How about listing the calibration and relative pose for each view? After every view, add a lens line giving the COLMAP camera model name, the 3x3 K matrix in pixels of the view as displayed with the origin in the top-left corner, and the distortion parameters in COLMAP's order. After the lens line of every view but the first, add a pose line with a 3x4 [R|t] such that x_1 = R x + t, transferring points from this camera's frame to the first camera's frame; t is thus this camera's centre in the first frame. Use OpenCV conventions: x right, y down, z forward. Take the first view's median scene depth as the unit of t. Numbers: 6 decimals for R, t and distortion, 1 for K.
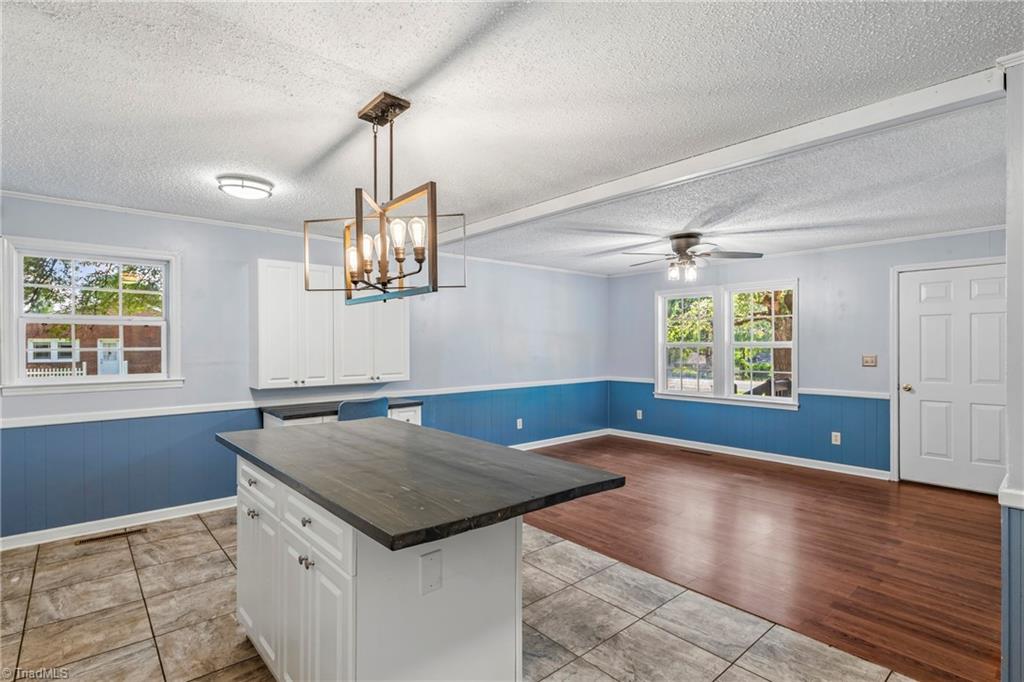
lens RADIAL K [[501.5, 0, 509.8], [0, 501.5, 345.2], [0, 0, 1]] dist [0.000102, -0.000568]
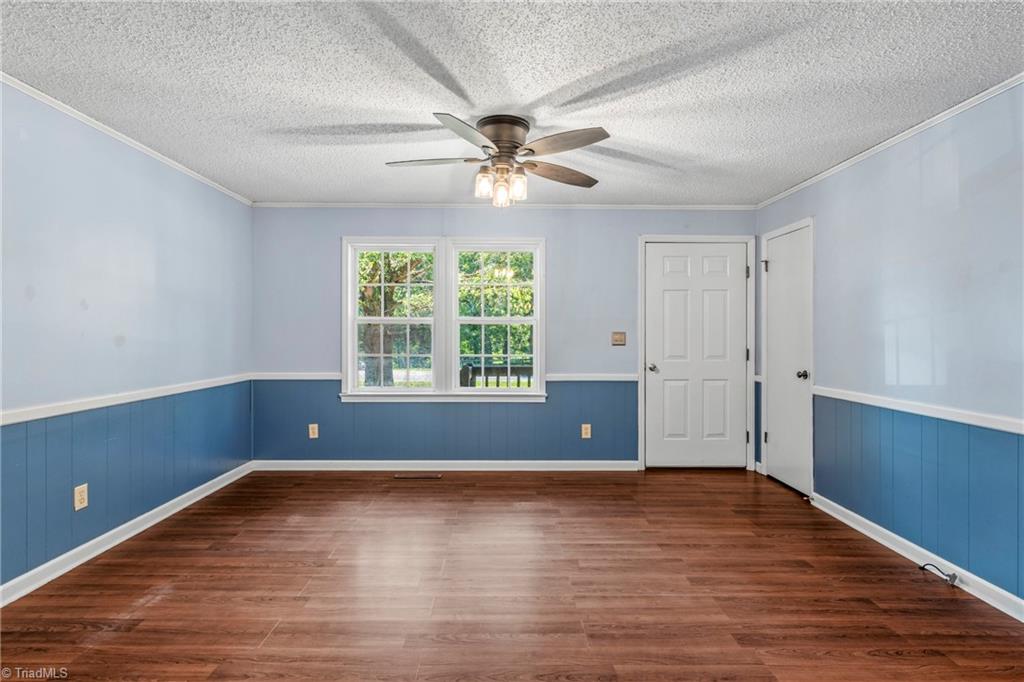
lens RADIAL K [[501.5, 0, 508.0], [0, 501.5, 331.7], [0, 0, 1]] dist [0.000102, -0.000568]
pose [[0.651764, 0.009697, 0.758360, -0.090767], [-0.002772, 0.999942, -0.010404, 0.030242], [-0.758417, 0.004679, 0.651753, 0.618488]]
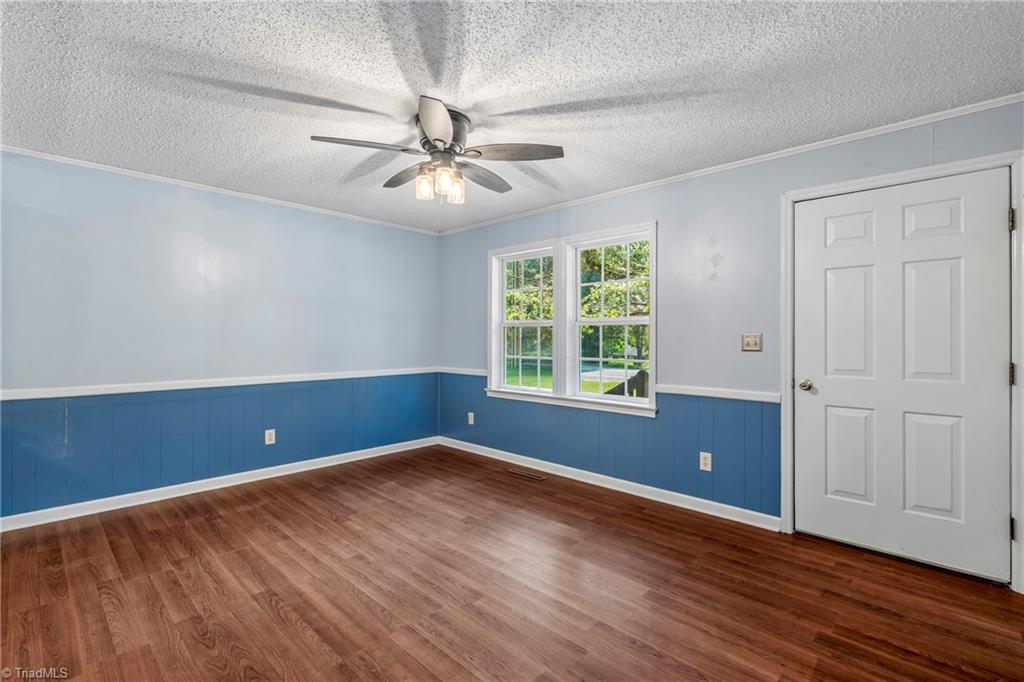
lens RADIAL K [[467.9, 0, 509.8], [0, 467.9, 334.2], [0, 0, 1]] dist [-0.002349, 0.000145]
pose [[0.995909, 0.007315, 0.090069, 0.383933], [-0.006566, 0.999941, -0.008610, 0.029811], [-0.090127, 0.007984, 0.995898, 0.467077]]
